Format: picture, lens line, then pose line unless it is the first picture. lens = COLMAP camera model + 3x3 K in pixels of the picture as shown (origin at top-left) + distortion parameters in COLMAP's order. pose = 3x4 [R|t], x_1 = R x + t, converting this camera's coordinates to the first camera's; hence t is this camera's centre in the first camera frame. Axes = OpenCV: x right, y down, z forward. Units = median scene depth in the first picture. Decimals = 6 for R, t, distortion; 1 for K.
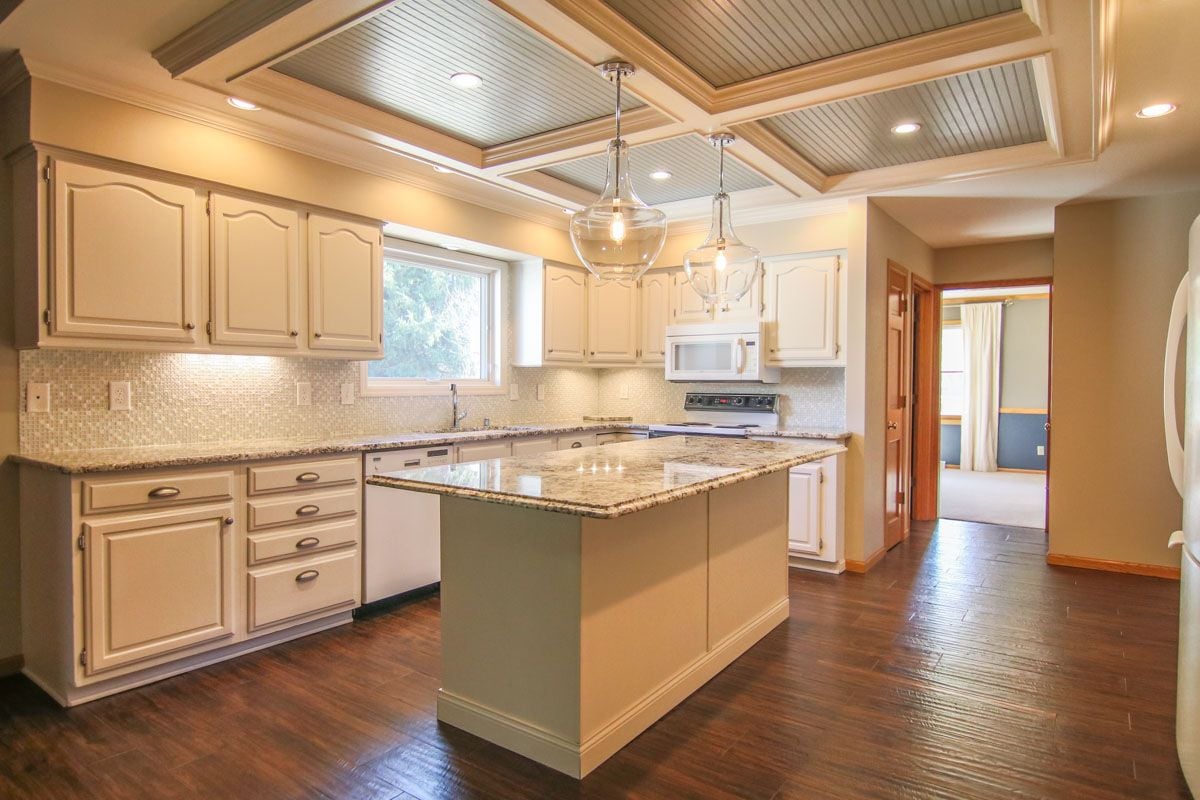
lens RADIAL K [[705.3, 0, 600.0], [0, 705.3, 400.0], [0, 0, 1]] dist [-0.003820, -0.001152]
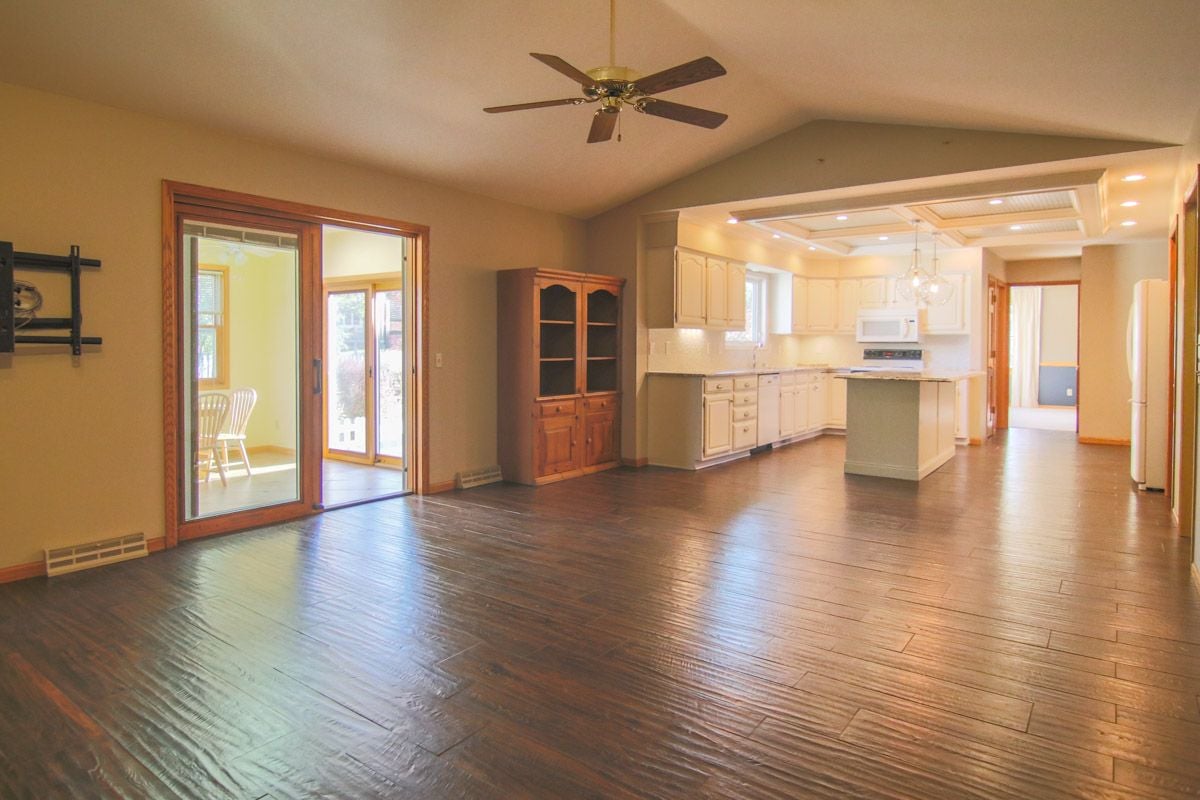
lens RADIAL K [[710.8, 0, 603.9], [0, 710.8, 360.0], [0, 0, 1]] dist [-0.007141, -0.001758]
pose [[0.999915, 0.000108, -0.013001, -0.548408], [-0.000184, 0.999983, -0.005849, 0.029621], [0.013000, 0.005851, 0.999898, -0.819127]]
